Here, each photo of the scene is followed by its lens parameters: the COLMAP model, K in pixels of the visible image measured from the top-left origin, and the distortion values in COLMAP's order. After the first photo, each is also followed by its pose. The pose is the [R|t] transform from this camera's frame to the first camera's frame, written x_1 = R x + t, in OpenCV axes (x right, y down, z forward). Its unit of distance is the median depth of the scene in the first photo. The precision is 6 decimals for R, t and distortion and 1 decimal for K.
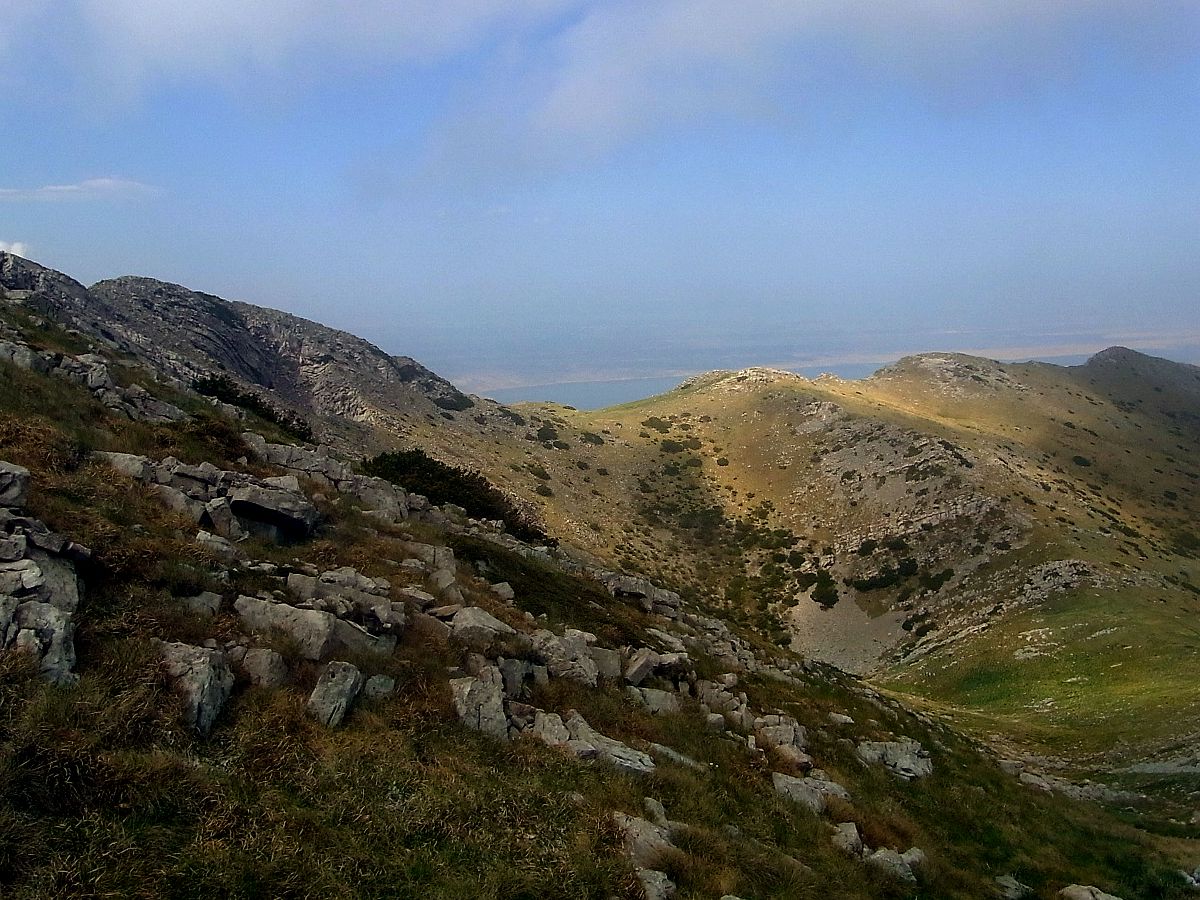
lens RADIAL K [[974.3, 0, 597.5], [0, 974.3, 465.9], [0, 0, 1]] dist [0.002942, -0.097652]
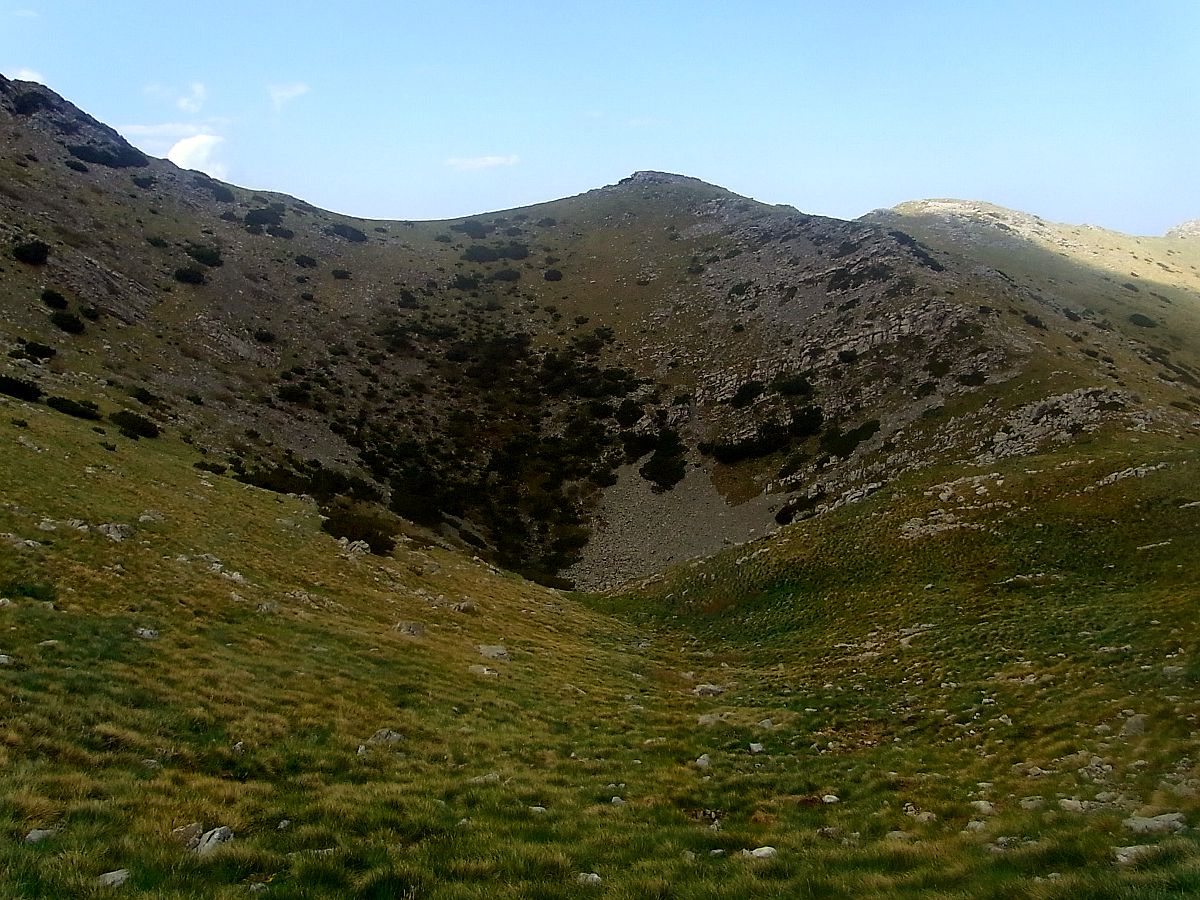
lens RADIAL K [[954.4, 0, 600.0], [0, 954.4, 450.0], [0, 0, 1]] dist [-0.055231, -0.021294]
pose [[0.995571, 0.025075, -0.090602, 0.241672], [-0.024414, 0.999667, 0.008393, 0.115024], [0.090782, -0.006144, 0.995852, 0.422253]]
